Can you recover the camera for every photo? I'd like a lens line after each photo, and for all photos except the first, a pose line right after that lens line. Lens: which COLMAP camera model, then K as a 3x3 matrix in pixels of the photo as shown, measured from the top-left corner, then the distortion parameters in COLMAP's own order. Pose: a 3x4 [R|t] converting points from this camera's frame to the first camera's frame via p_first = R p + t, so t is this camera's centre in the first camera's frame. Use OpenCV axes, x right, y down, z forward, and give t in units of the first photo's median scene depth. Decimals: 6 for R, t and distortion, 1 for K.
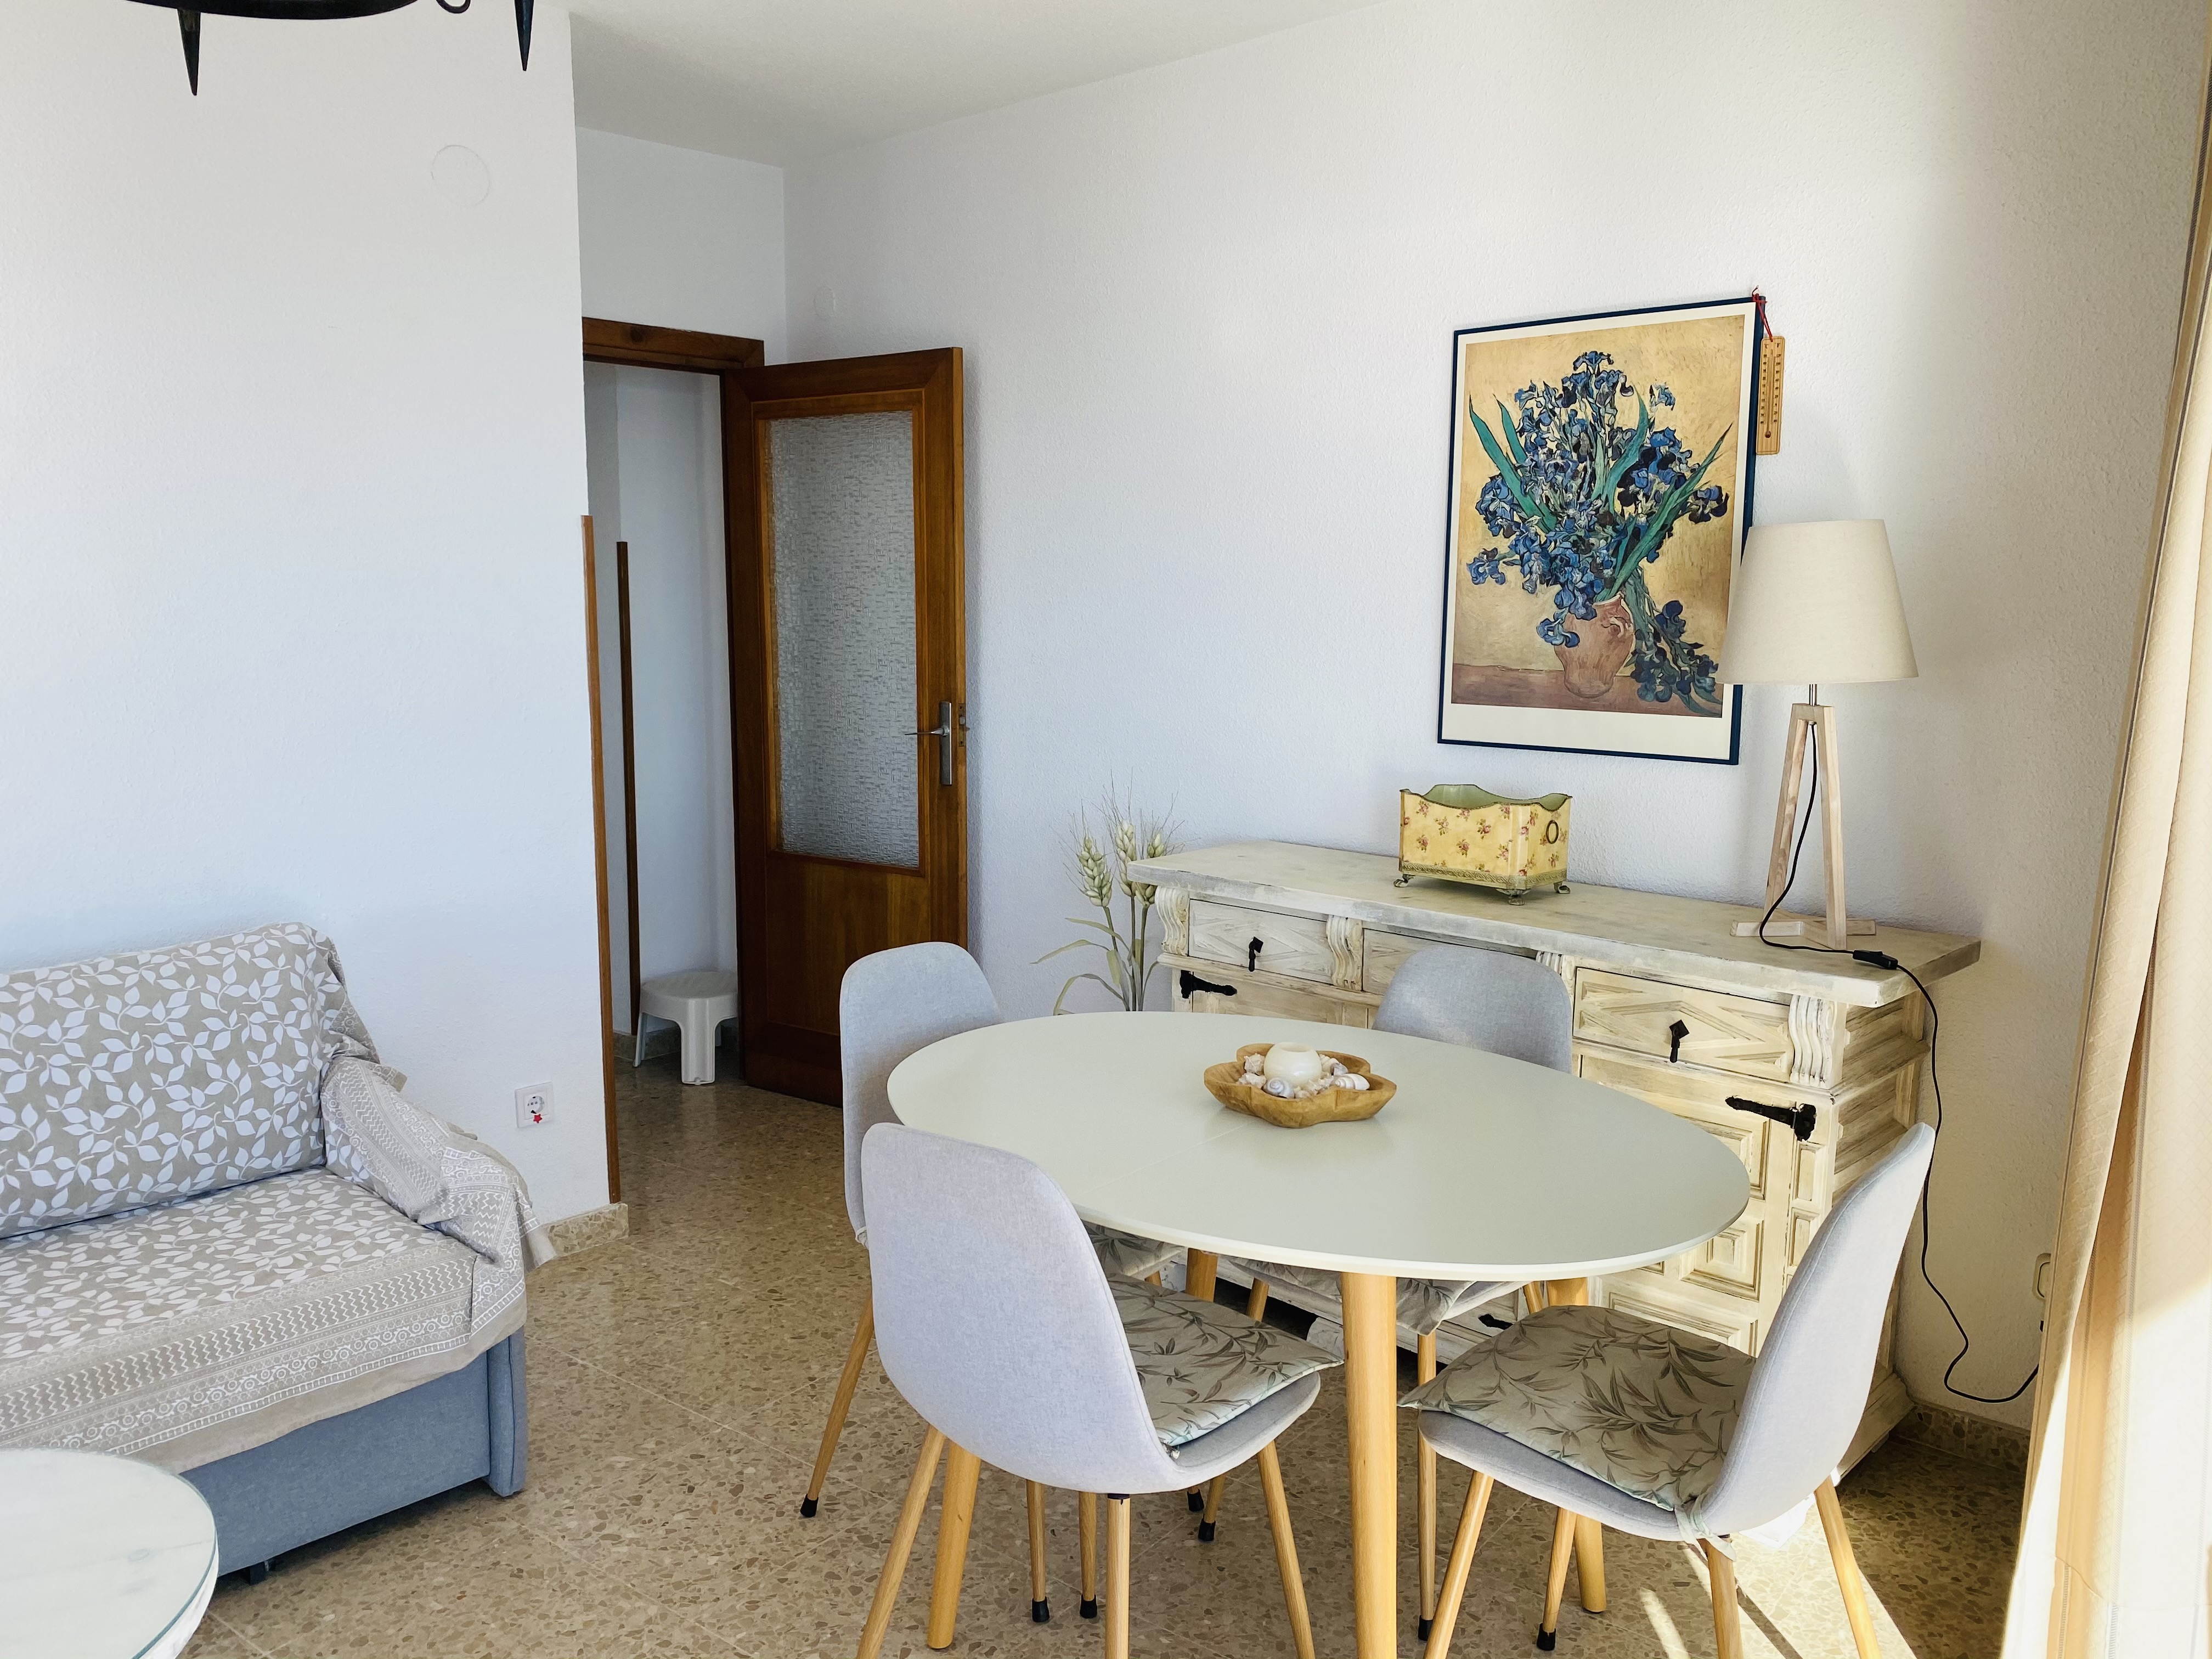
lens RADIAL K [[1693.9, 0, 1113.5], [0, 1693.9, 840.6], [0, 0, 1]] dist [0.021619, -0.025048]
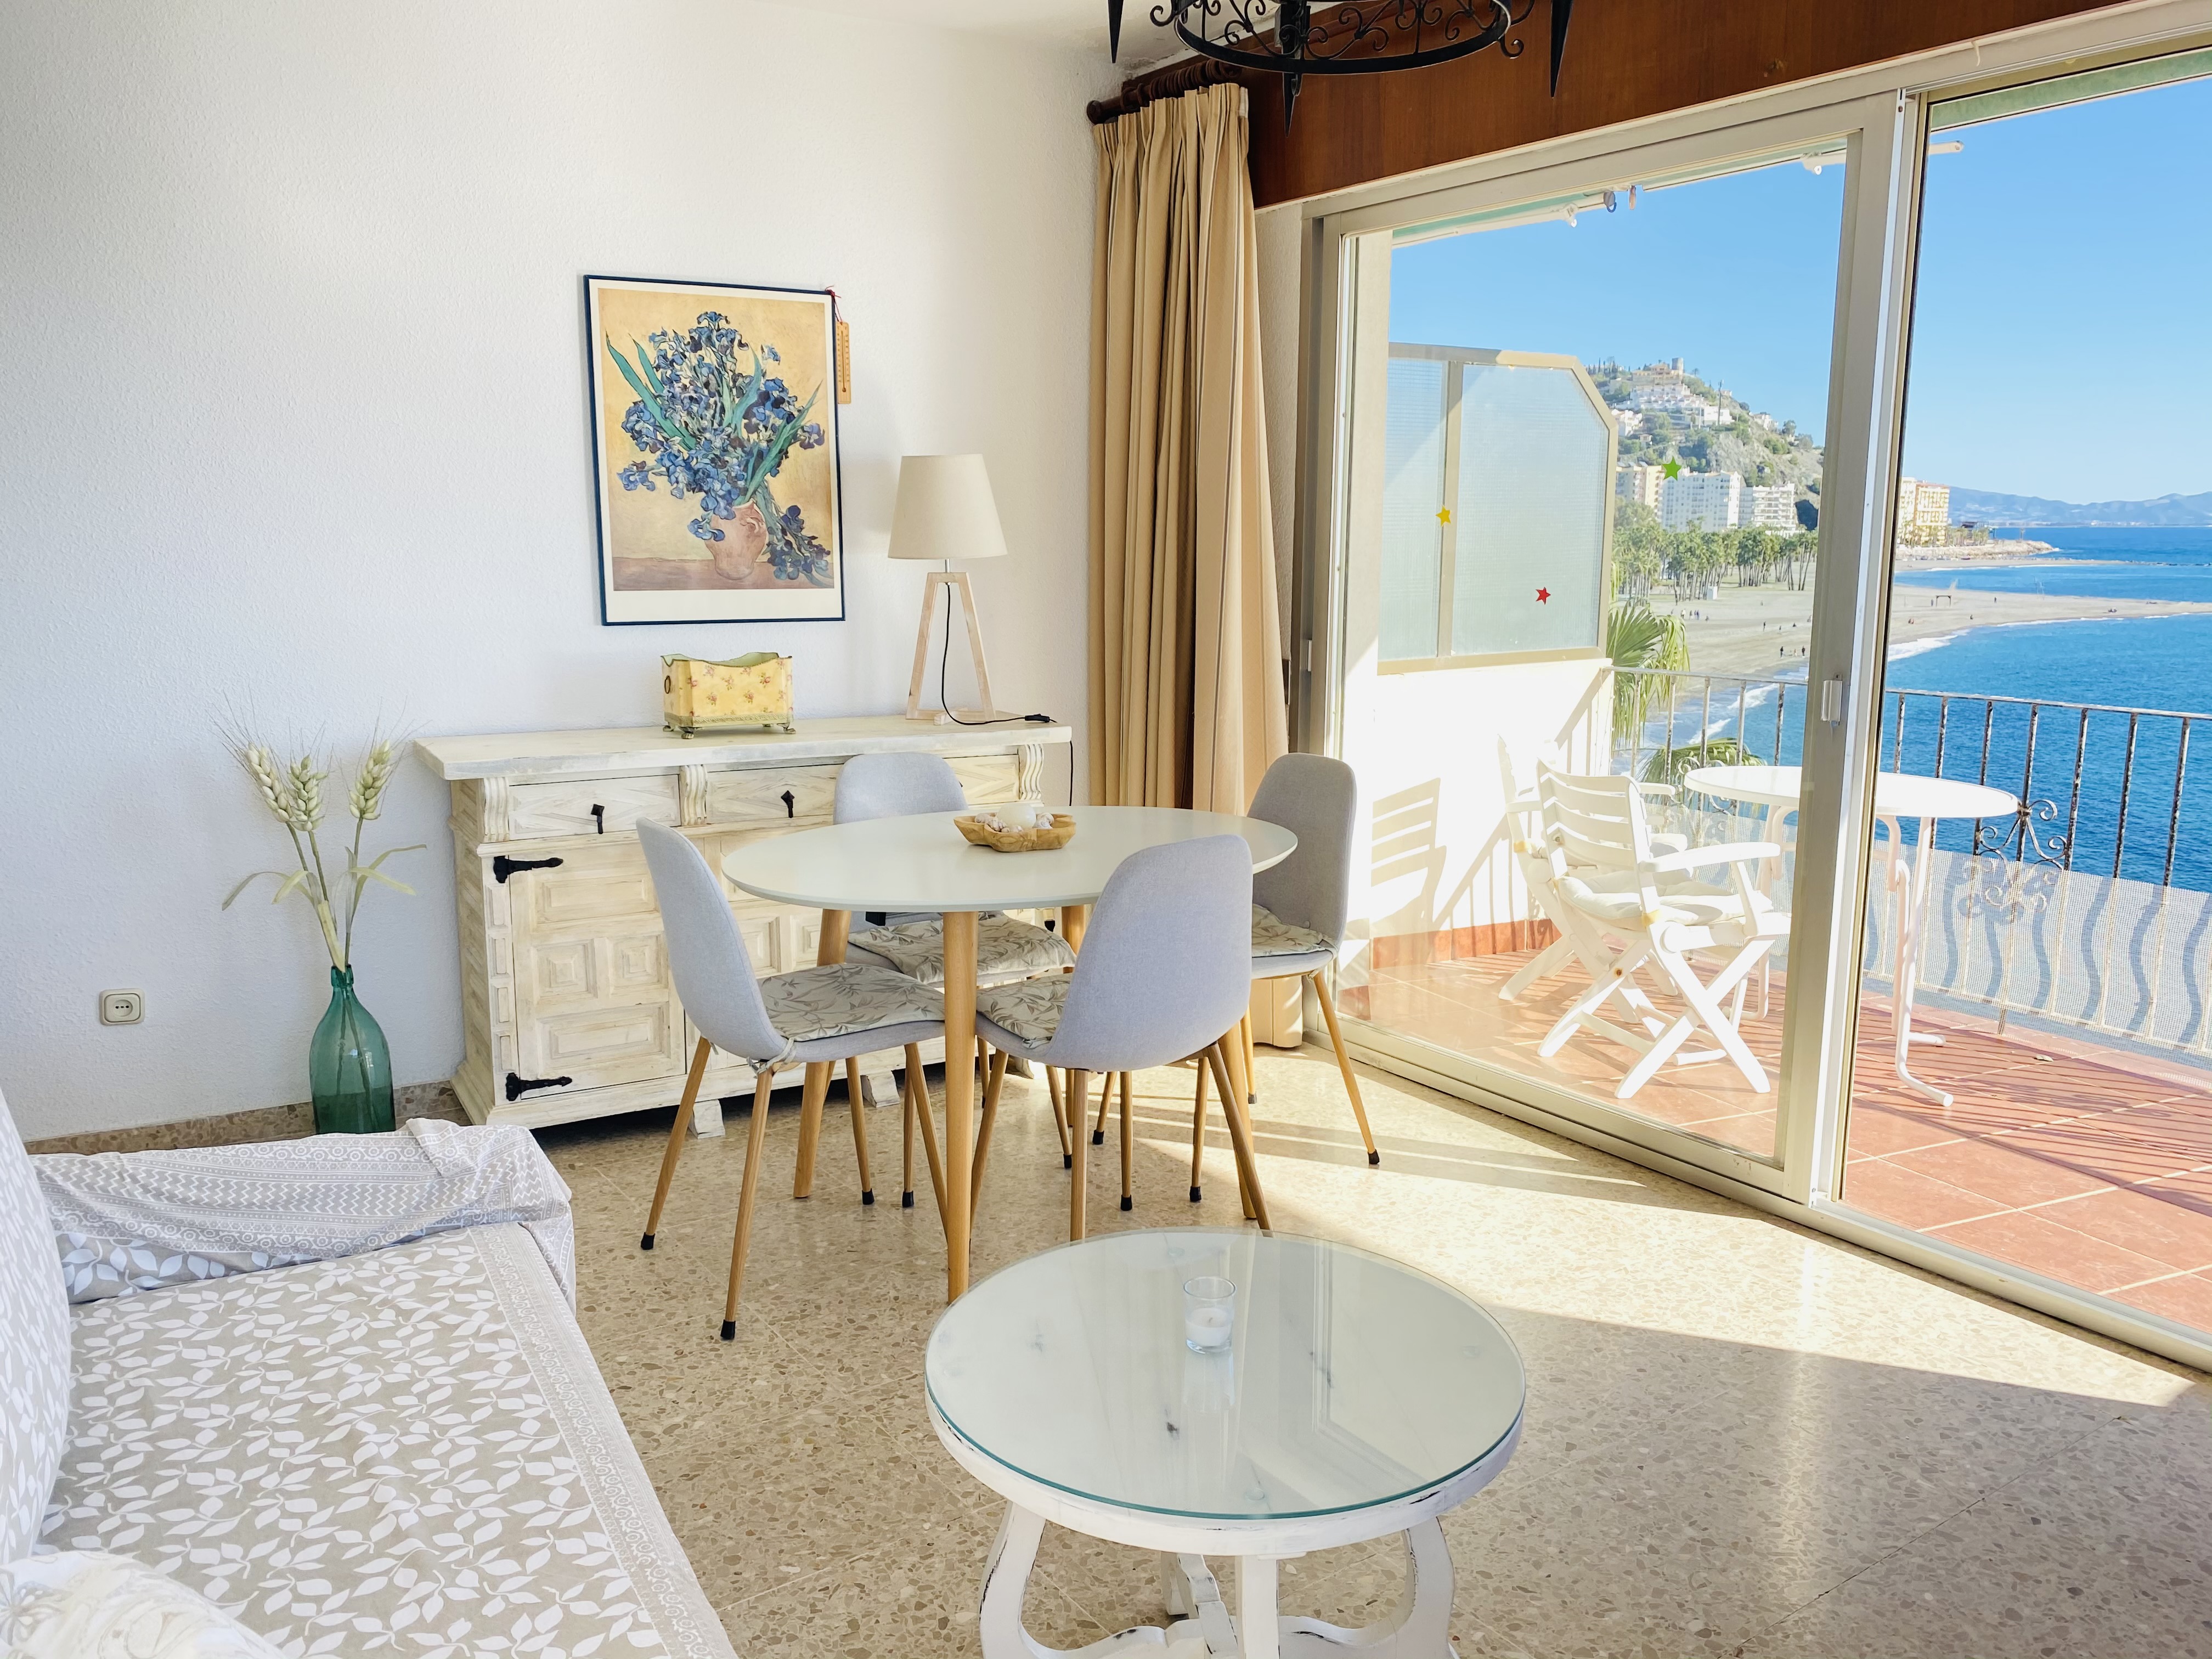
lens RADIAL K [[1693.9, 0, 1116.8], [0, 1693.9, 825.7], [0, 0, 1]] dist [0.021619, -0.025048]
pose [[0.294827, -0.168873, 0.940510, -0.902985], [0.140085, 0.981264, 0.132277, -0.030036], [-0.945226, 0.092753, 0.312960, 0.331815]]
